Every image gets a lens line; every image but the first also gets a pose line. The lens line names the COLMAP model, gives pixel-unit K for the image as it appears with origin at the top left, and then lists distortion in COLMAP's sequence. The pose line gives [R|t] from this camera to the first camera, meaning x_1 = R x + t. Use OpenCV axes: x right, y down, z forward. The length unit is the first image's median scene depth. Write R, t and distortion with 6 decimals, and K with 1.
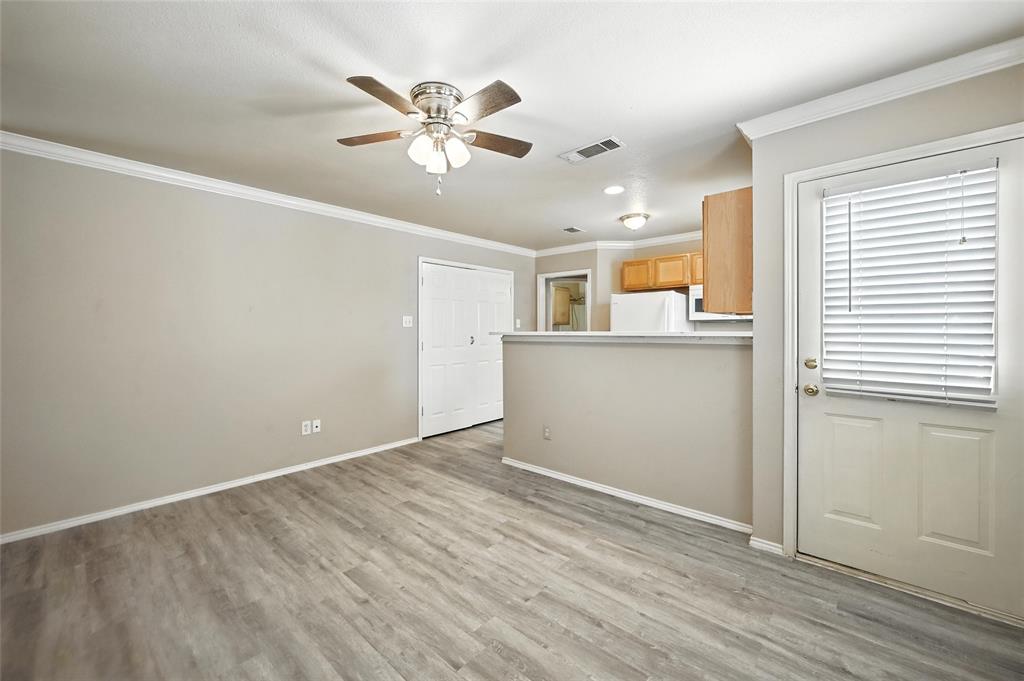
lens RADIAL K [[408.1, 0, 510.2], [0, 408.1, 335.1], [0, 0, 1]] dist [-0.001285, 0.000137]
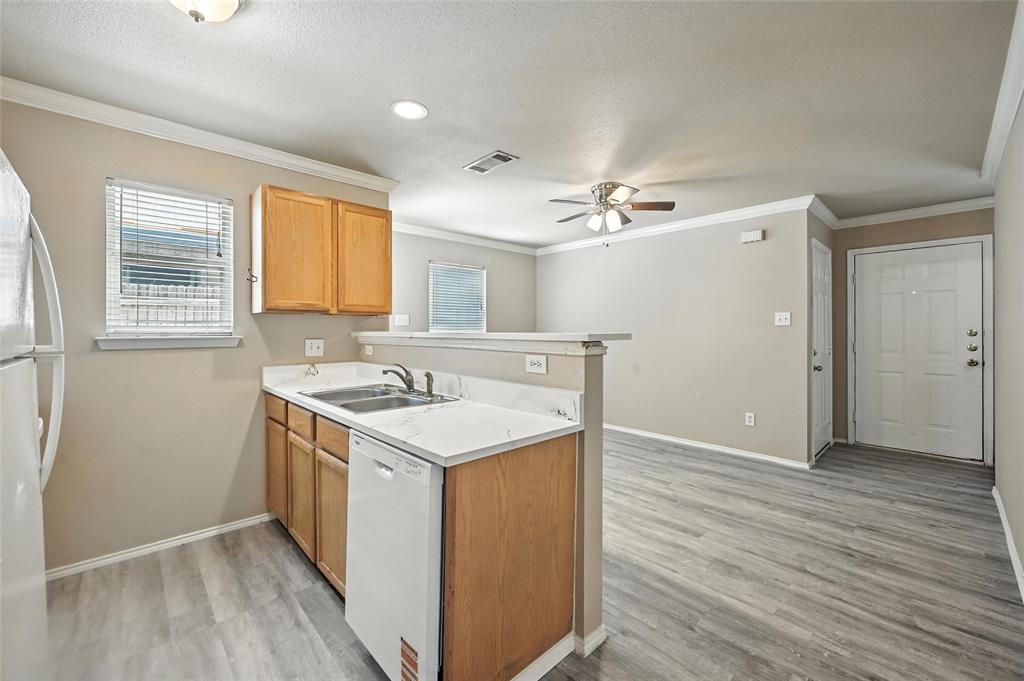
lens RADIAL K [[408.1, 0, 506.6], [0, 408.1, 330.6], [0, 0, 1]] dist [-0.001285, 0.000137]
pose [[-0.995555, 0.006945, 0.093922, 0.060083], [0.008120, 0.999893, 0.012138, -0.023930], [-0.093828, 0.012846, -0.995506, 2.088366]]
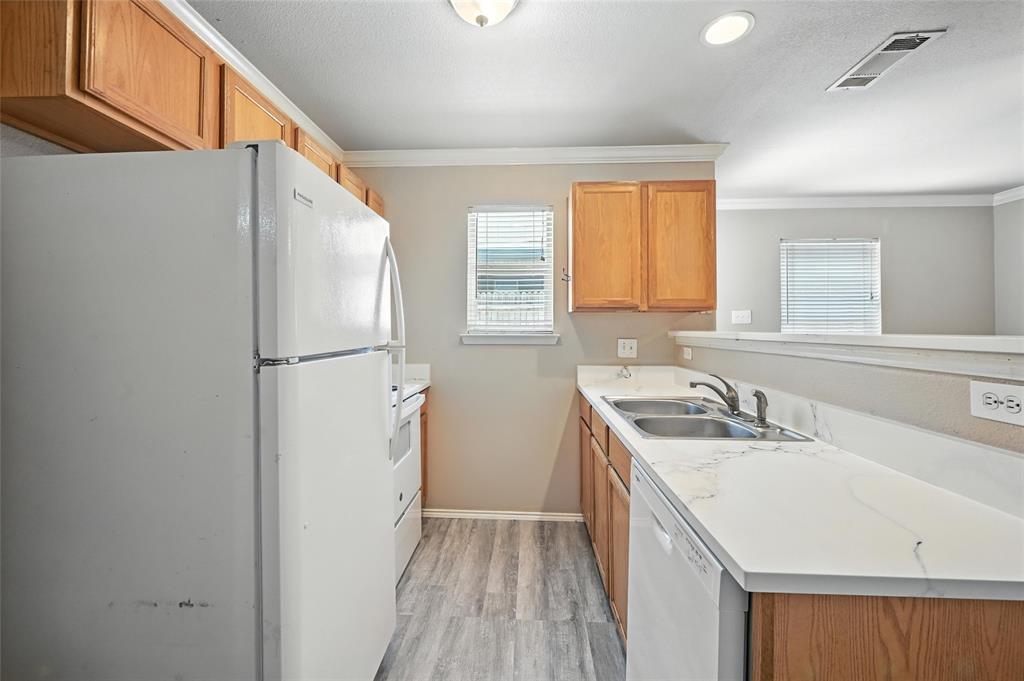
lens RADIAL K [[408.1, 0, 514.0], [0, 408.1, 321.6], [0, 0, 1]] dist [-0.001285, 0.000137]
pose [[-0.632225, 0.017755, 0.774581, 0.069534], [0.010449, 0.999842, -0.014389, -0.022978], [-0.774714, -0.001004, -0.632310, 1.903544]]
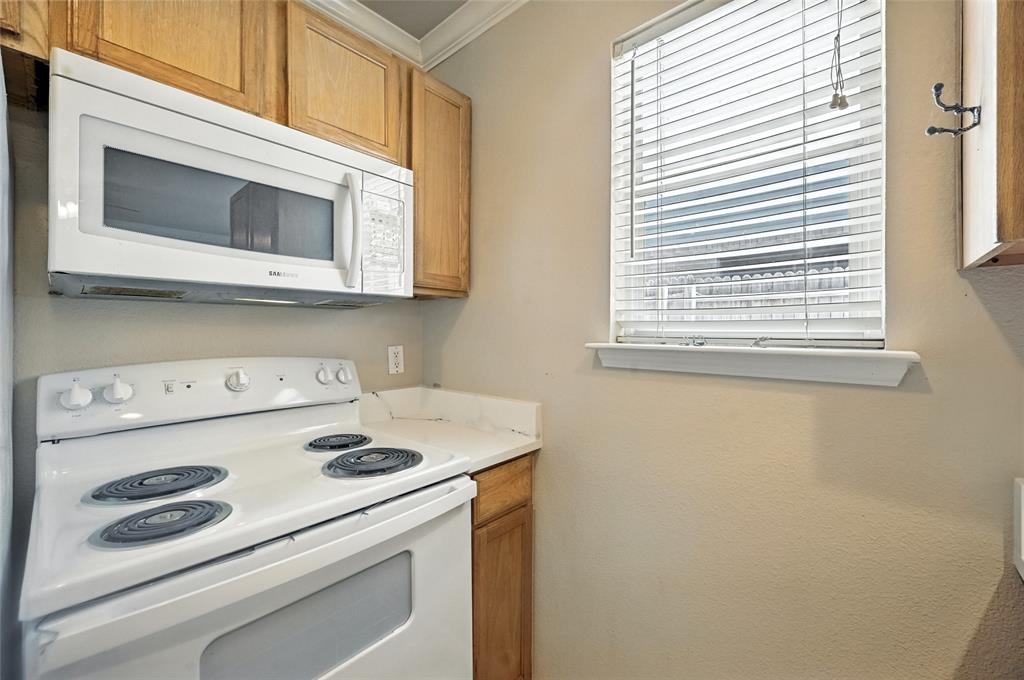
lens RADIAL K [[408.1, 0, 507.0], [0, 408.1, 331.7], [0, 0, 1]] dist [-0.001285, 0.000137]
pose [[0.014832, 0.001382, 0.999889, 0.505492], [0.012007, 0.999927, -0.001560, -0.021147], [-0.999818, 0.012029, 0.014814, 1.445161]]
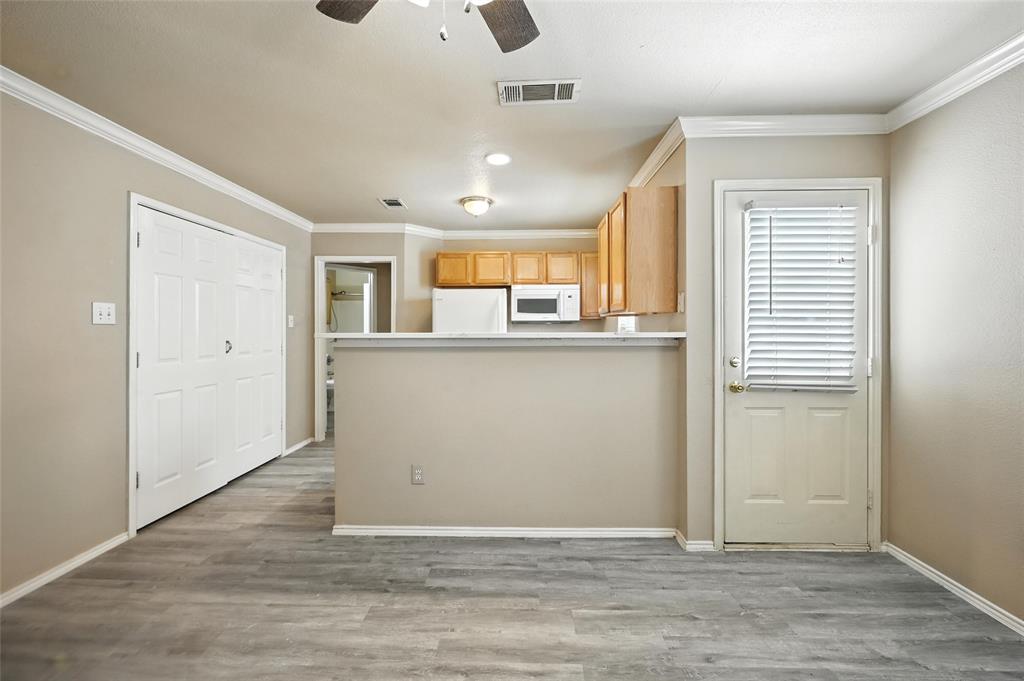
lens RADIAL K [[408.1, 0, 511.2], [0, 408.1, 332.3], [0, 0, 1]] dist [-0.001285, 0.000137]
pose [[0.760416, 0.000352, 0.649436, -0.327836], [0.006280, 0.999949, -0.007896, -0.003076], [-0.649406, 0.010083, 0.760375, 0.466222]]
